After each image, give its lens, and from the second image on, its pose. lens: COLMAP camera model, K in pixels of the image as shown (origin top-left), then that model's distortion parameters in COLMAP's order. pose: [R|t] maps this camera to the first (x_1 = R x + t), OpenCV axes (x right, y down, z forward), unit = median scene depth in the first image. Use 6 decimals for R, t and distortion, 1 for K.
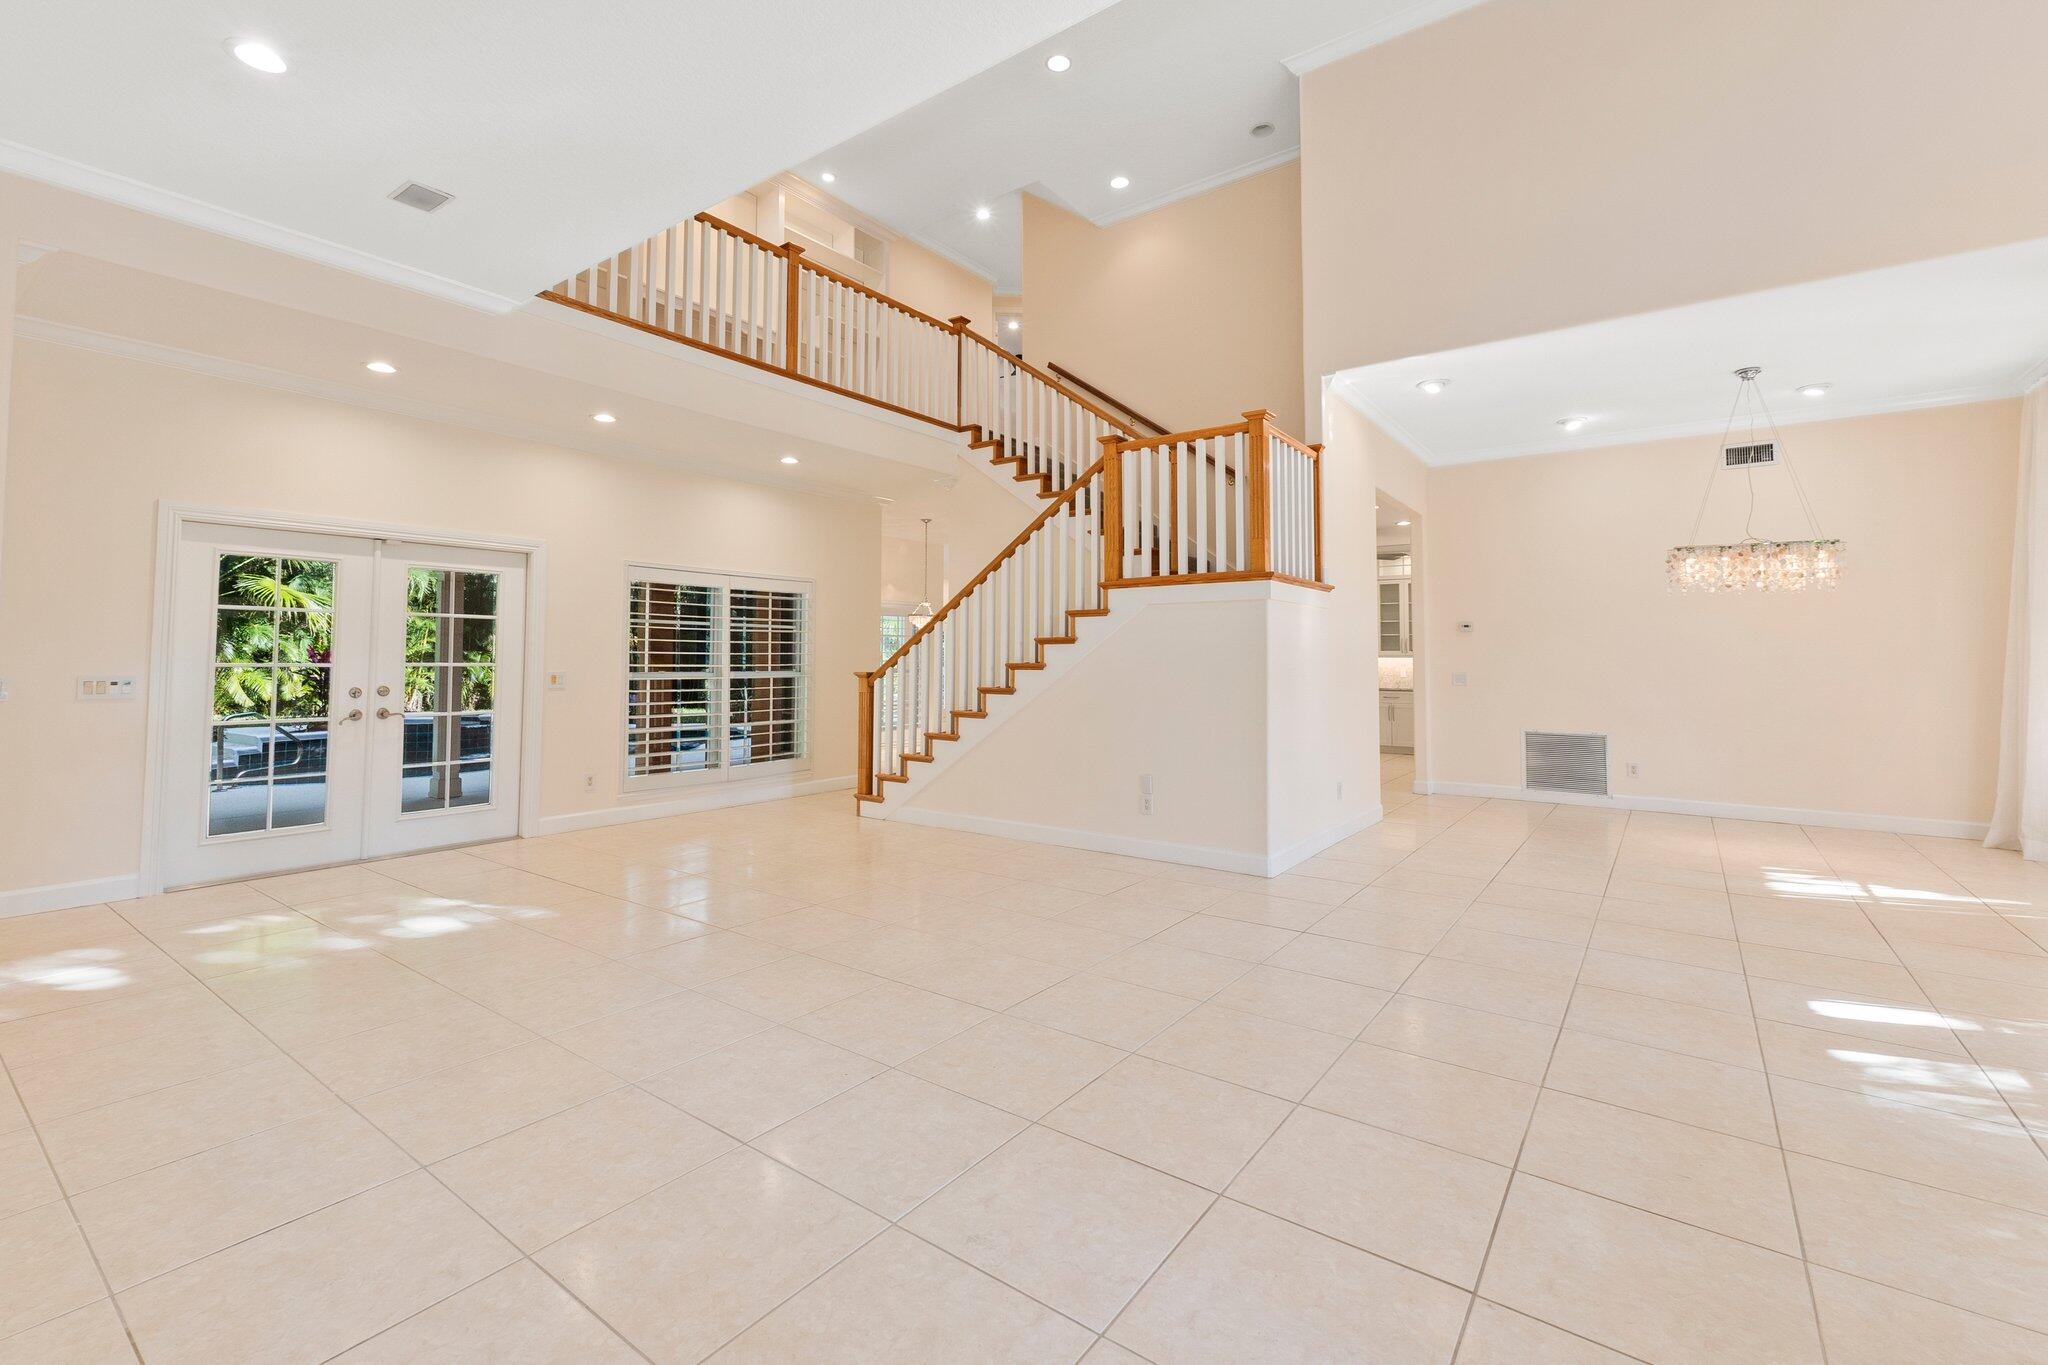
lens RADIAL K [[867.0, 0, 1046.1], [0, 867.0, 624.7], [0, 0, 1]] dist [0.003178, 0.000238]
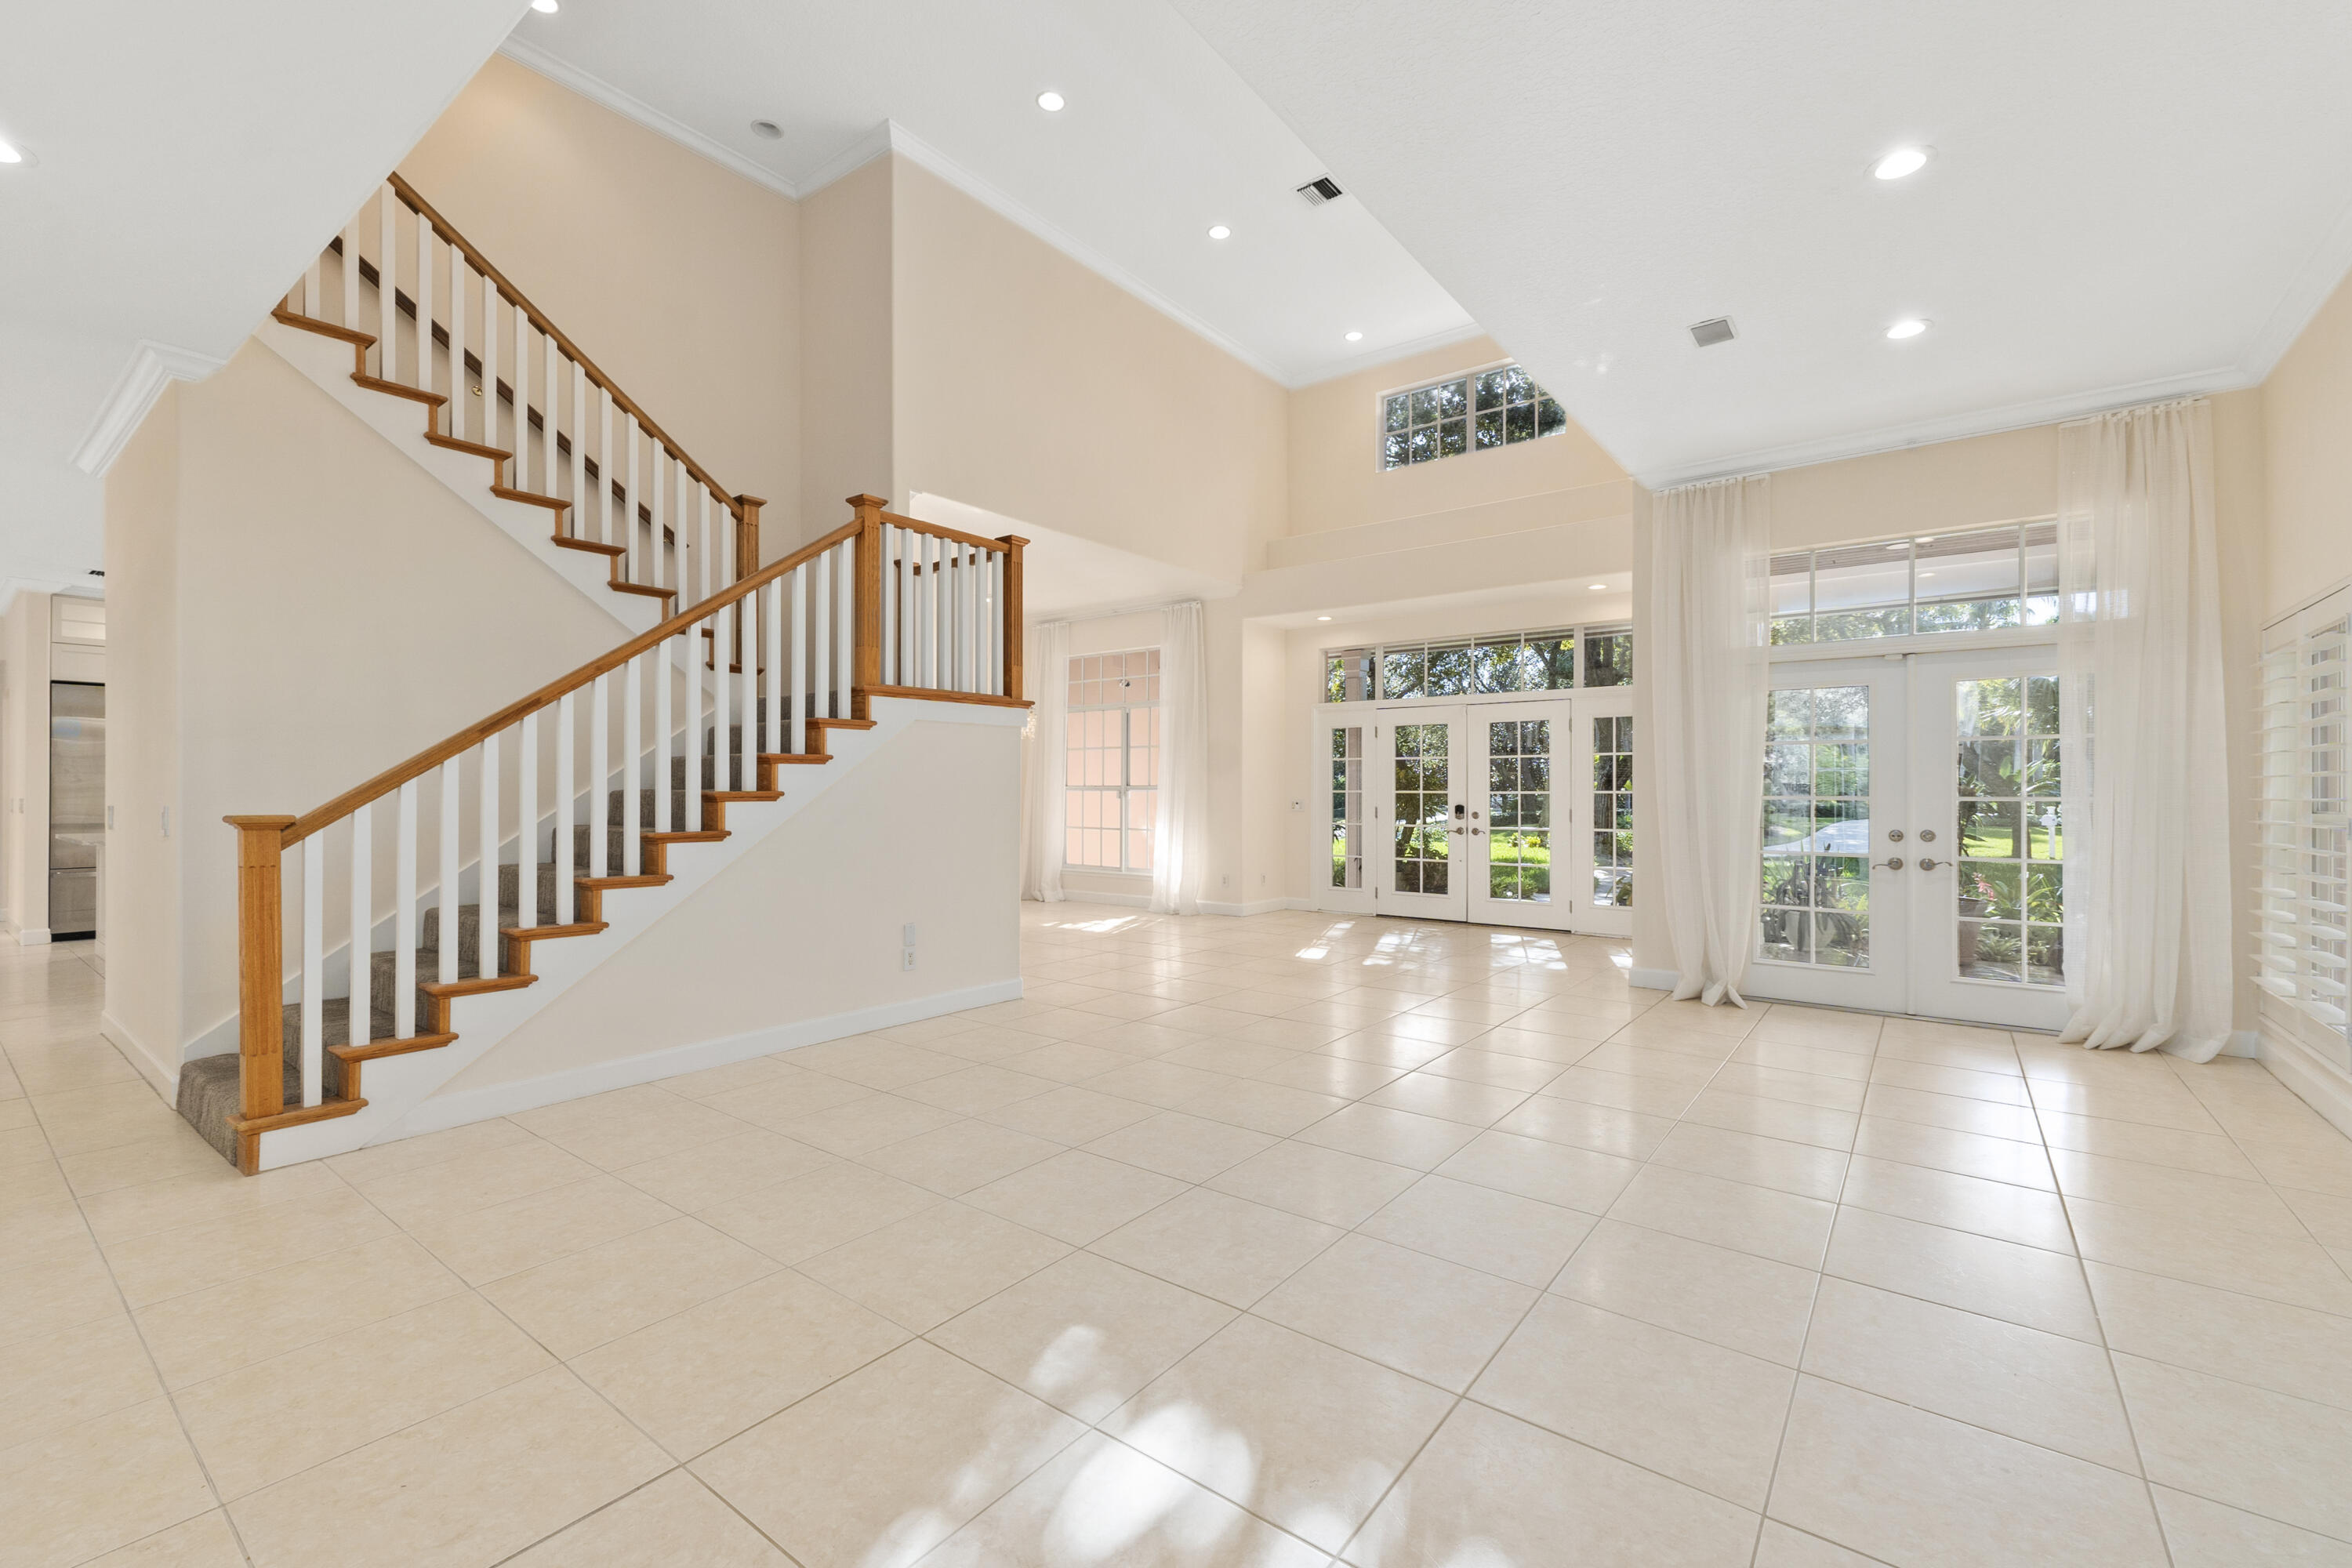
lens RADIAL K [[995.7, 0, 1171.8], [0, 995.7, 776.3], [0, 0, 1]] dist [0.003178, 0.000238]
pose [[0.040054, 0.011369, 0.999133, -0.574408], [-0.043288, 0.999016, -0.009632, 0.020927], [-0.998259, -0.042865, 0.040507, 0.492662]]
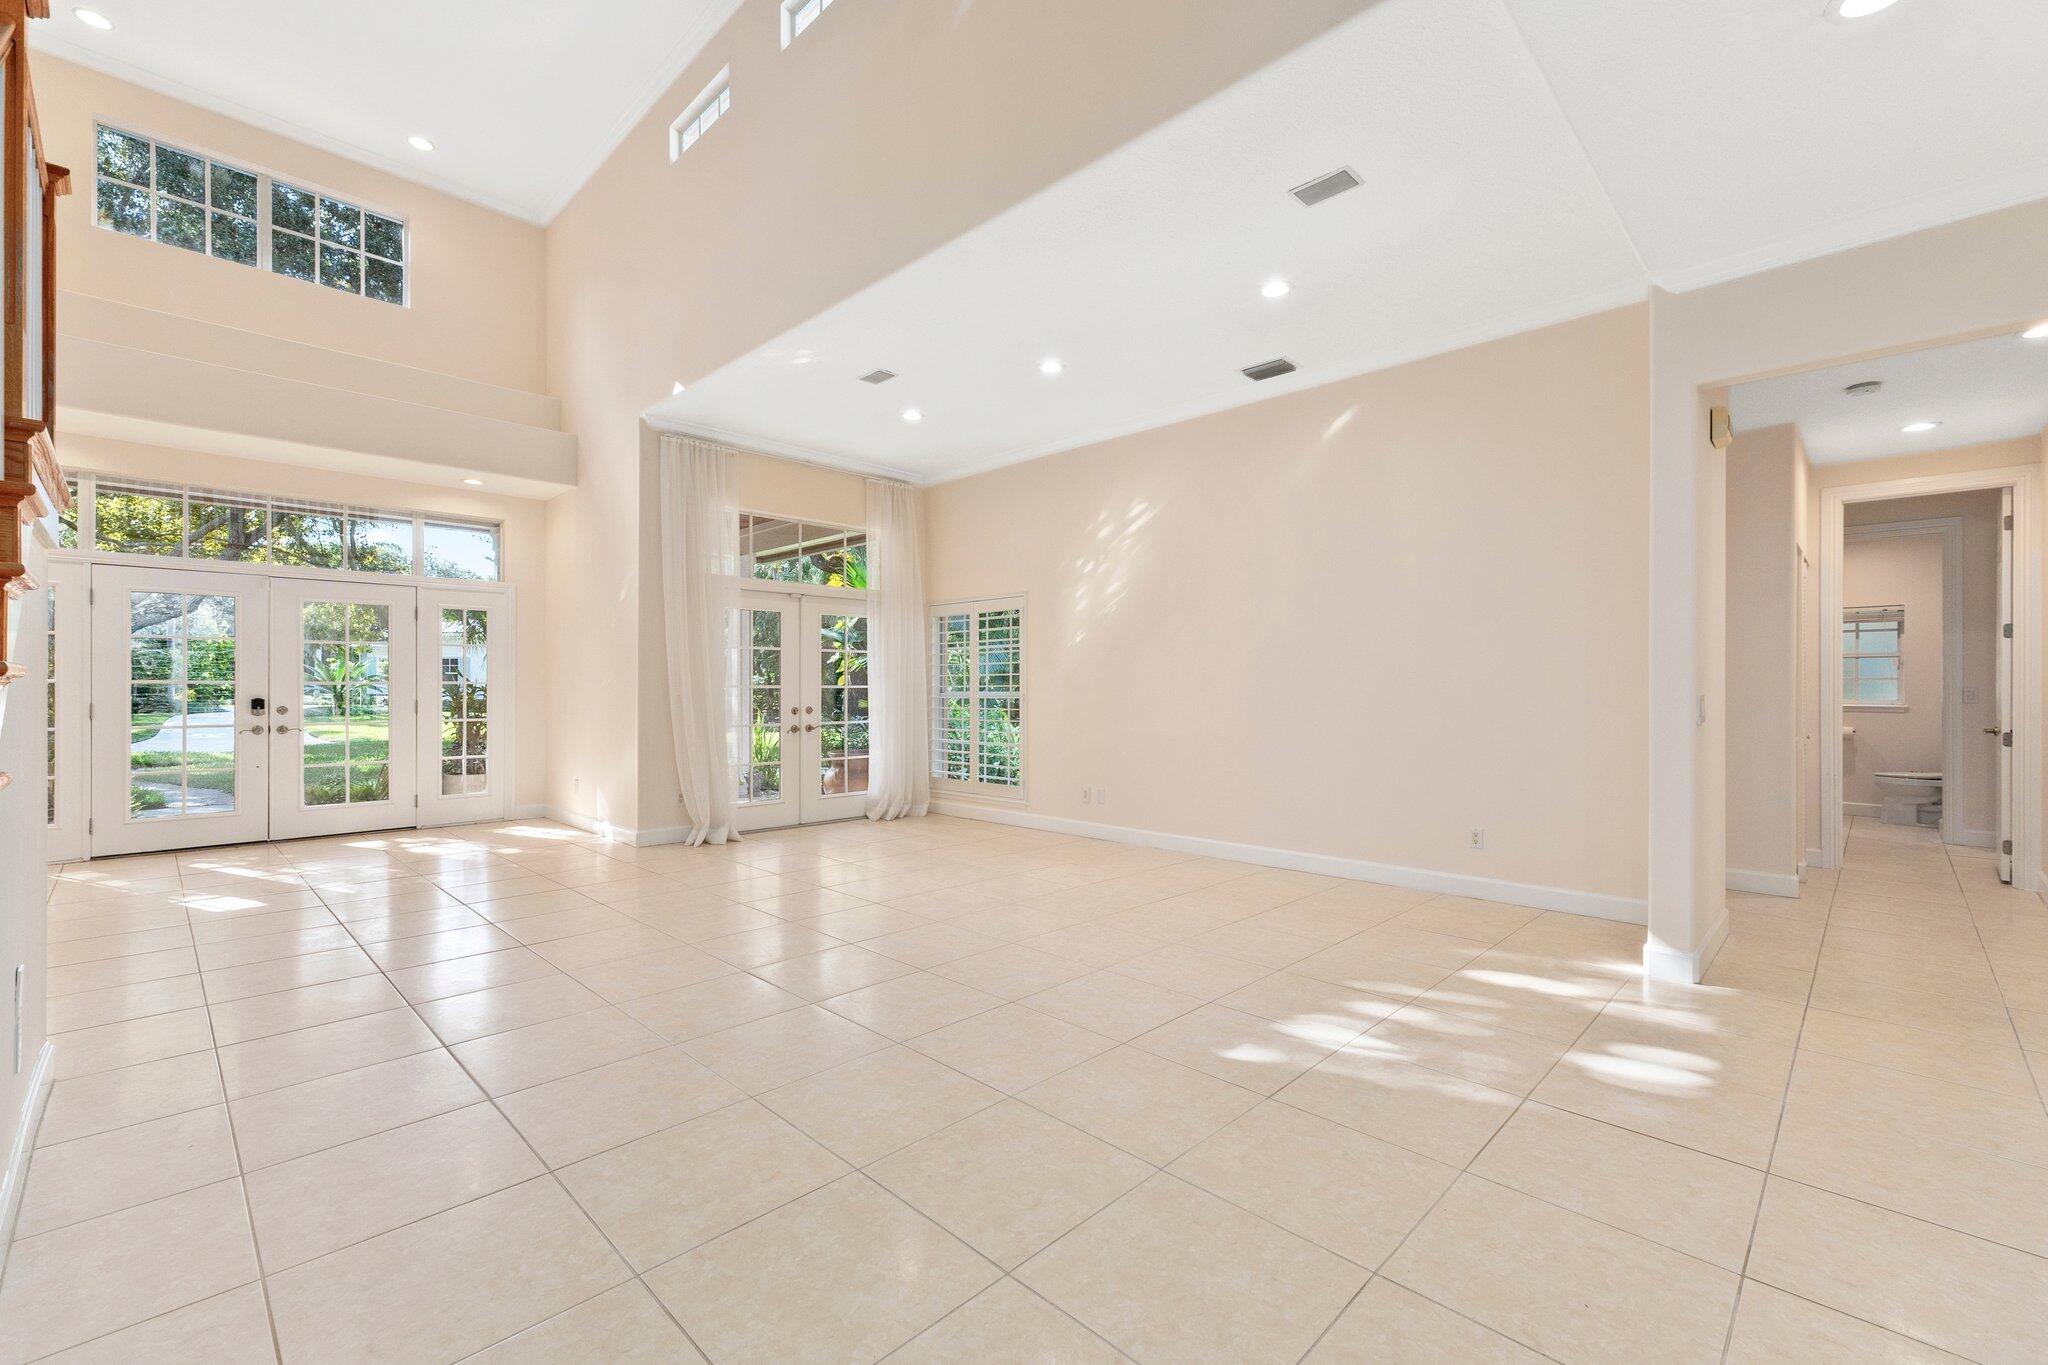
lens RADIAL K [[867.0, 0, 1029.7], [0, 867.0, 685.9], [0, 0, 1]] dist [0.003178, 0.000238]
pose [[-0.987419, -0.004351, 0.158067, -0.258753], [-0.011152, 0.999049, -0.042163, 0.043368], [-0.157734, -0.043395, -0.986528, 0.899235]]
